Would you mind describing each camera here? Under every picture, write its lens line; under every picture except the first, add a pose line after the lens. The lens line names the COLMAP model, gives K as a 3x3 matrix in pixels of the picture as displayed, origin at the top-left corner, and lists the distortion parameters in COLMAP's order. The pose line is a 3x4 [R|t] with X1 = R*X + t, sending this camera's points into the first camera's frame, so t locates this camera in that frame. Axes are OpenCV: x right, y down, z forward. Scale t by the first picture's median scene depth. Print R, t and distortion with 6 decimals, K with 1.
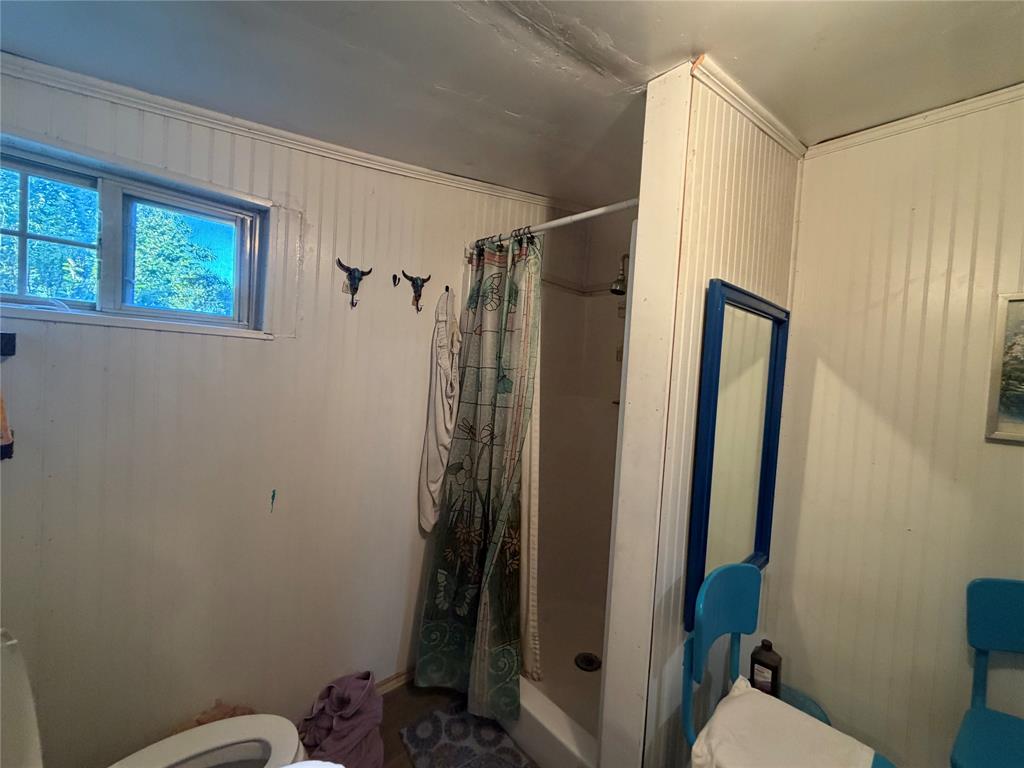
lens RADIAL K [[409.1, 0, 511.2], [0, 409.1, 385.4], [0, 0, 1]] dist [-0.002075, 0.000062]
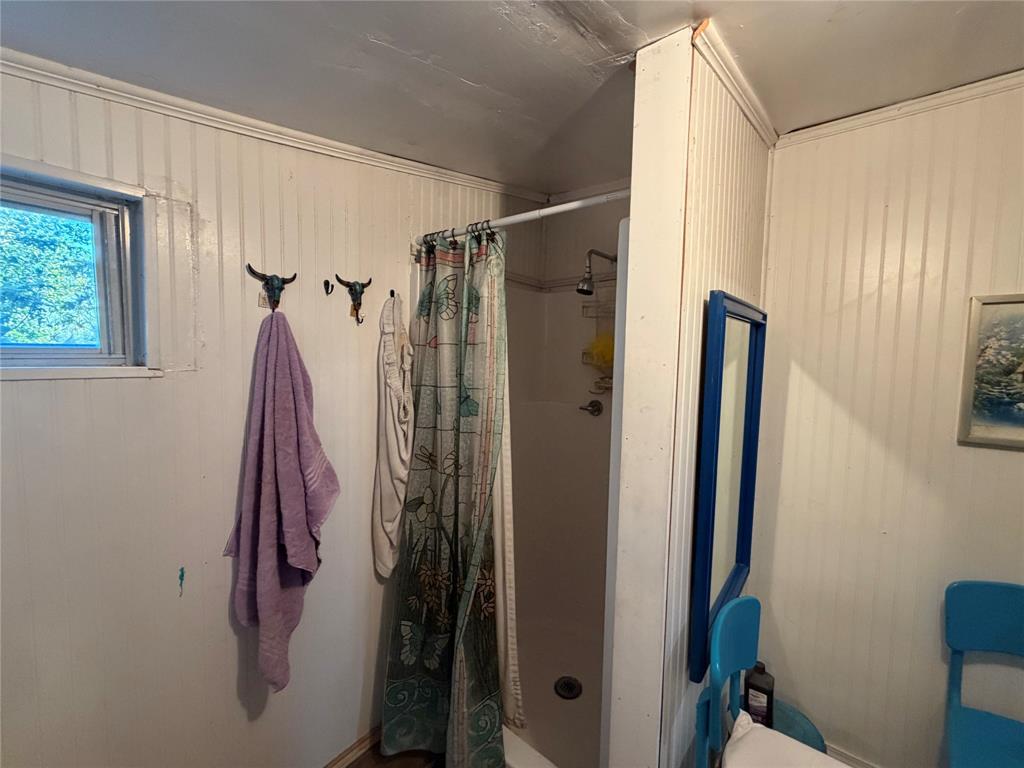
lens RADIAL K [[409.1, 0, 511.9], [0, 409.1, 386.0], [0, 0, 1]] dist [-0.002075, 0.000062]
pose [[0.989079, -0.050905, 0.138314, -0.045514], [0.044689, 0.997862, 0.047683, -0.087695], [-0.140446, -0.040982, 0.989240, 0.142980]]
